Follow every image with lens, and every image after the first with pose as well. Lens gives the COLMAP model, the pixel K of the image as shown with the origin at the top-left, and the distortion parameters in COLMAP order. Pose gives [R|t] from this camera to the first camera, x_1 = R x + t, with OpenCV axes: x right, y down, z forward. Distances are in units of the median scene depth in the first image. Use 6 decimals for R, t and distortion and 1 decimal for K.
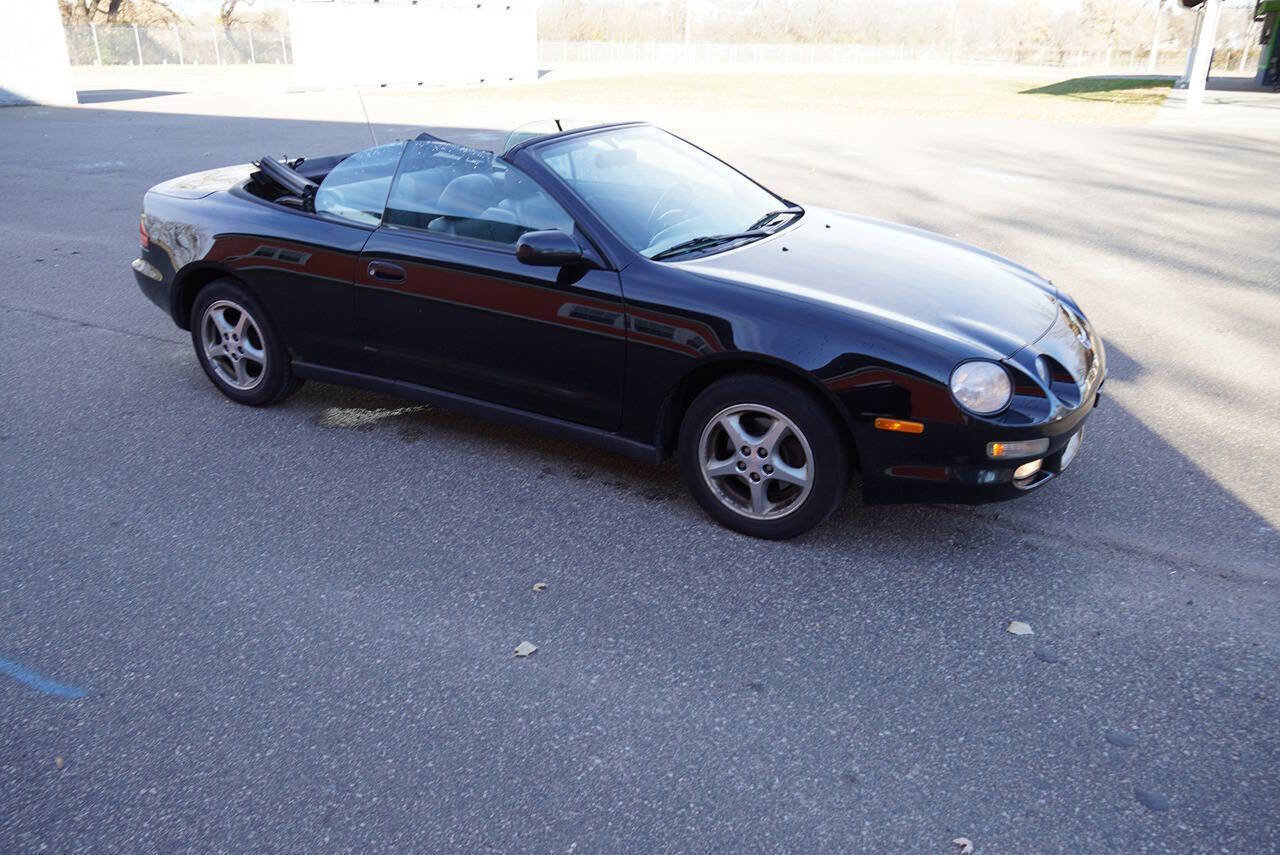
lens RADIAL K [[981.0, 0, 643.6], [0, 981.0, 417.2], [0, 0, 1]] dist [-0.046475, 0.059648]
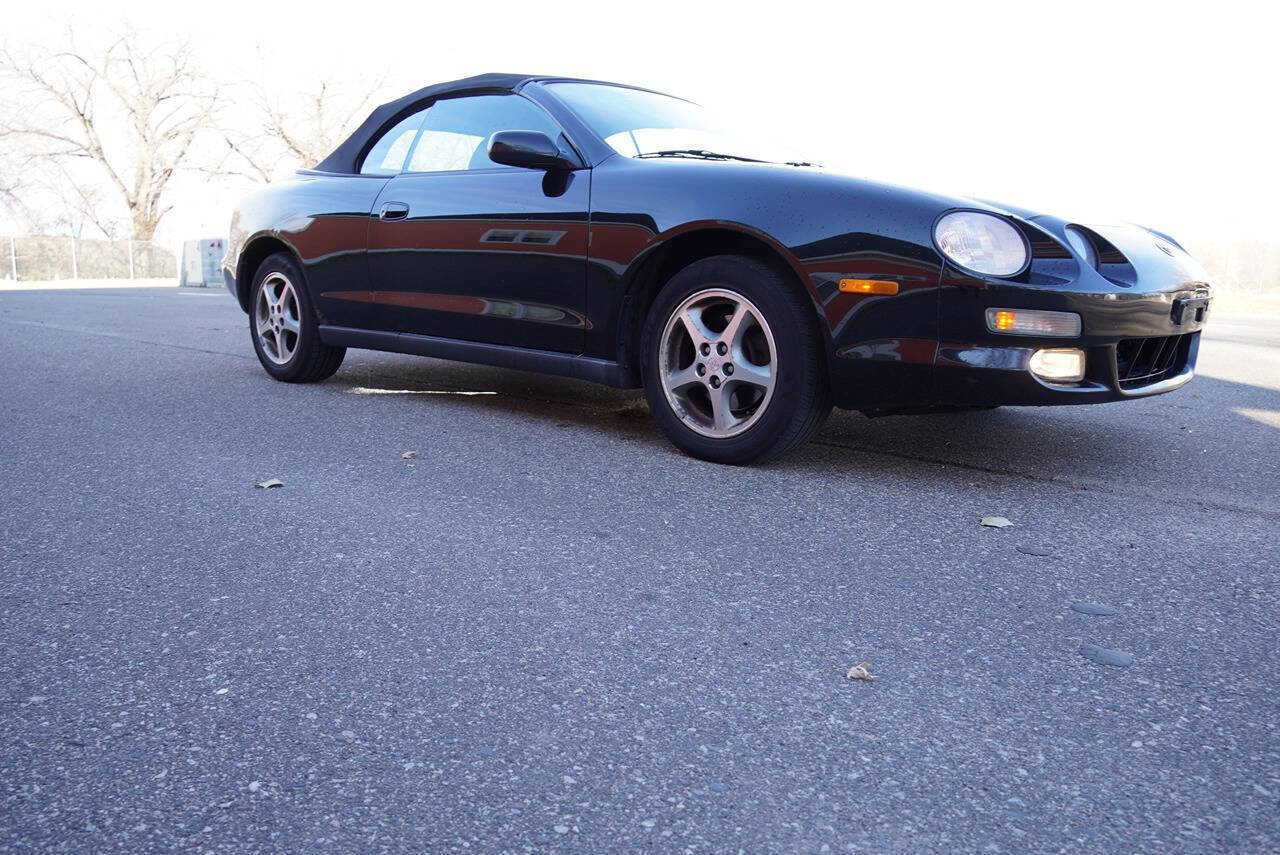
lens RADIAL K [[981.0, 0, 640.5], [0, 981.0, 423.8], [0, 0, 1]] dist [-0.046475, 0.059648]
pose [[0.967120, 0.042152, -0.250804, 0.250459], [-0.097190, 0.972574, -0.211313, 0.263781], [0.235018, 0.228741, 0.944693, 0.207549]]
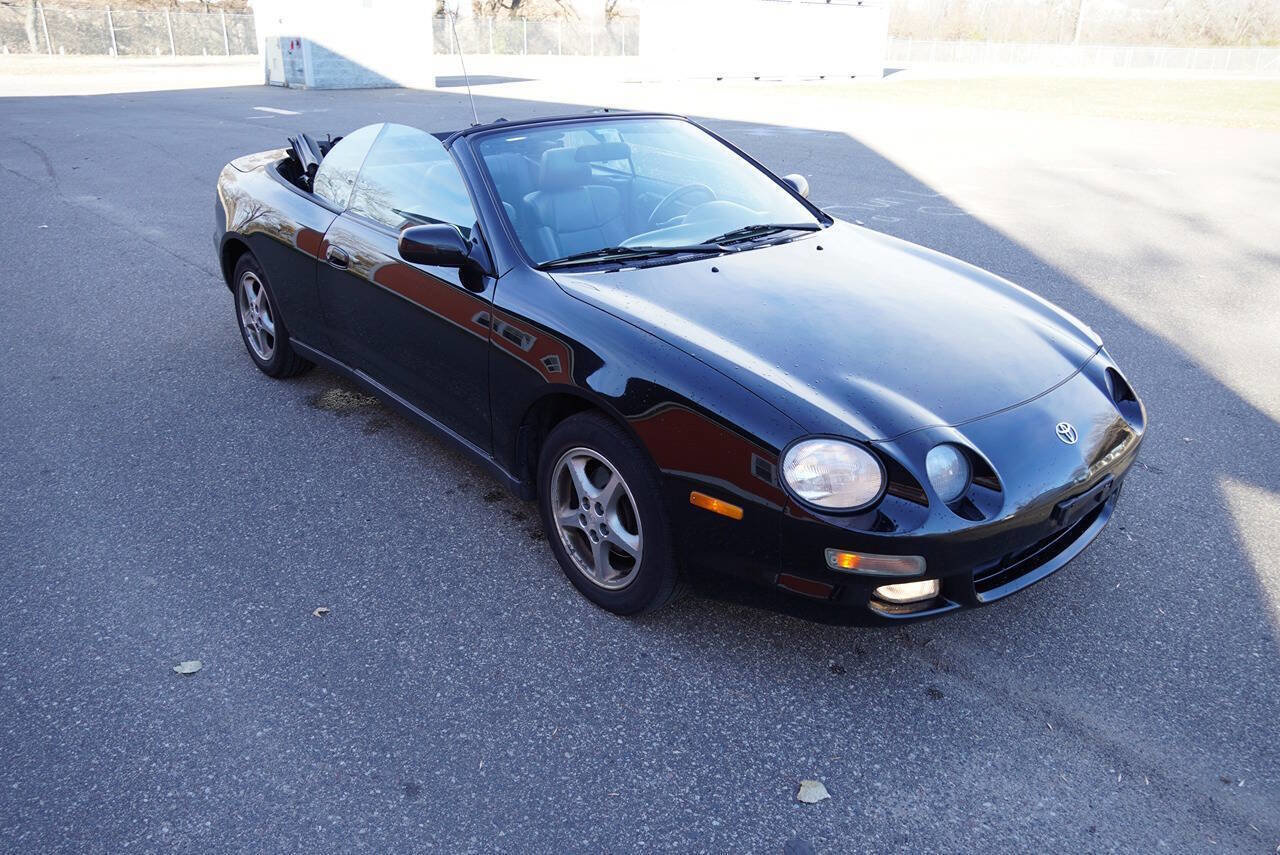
lens RADIAL K [[981.0, 0, 647.5], [0, 981.0, 420.1], [0, 0, 1]] dist [-0.046475, 0.059648]
pose [[0.934711, 0.139542, -0.326869, 0.399085], [-0.138116, 0.990029, 0.027692, -0.063680], [0.327474, 0.019261, 0.944664, 0.211923]]
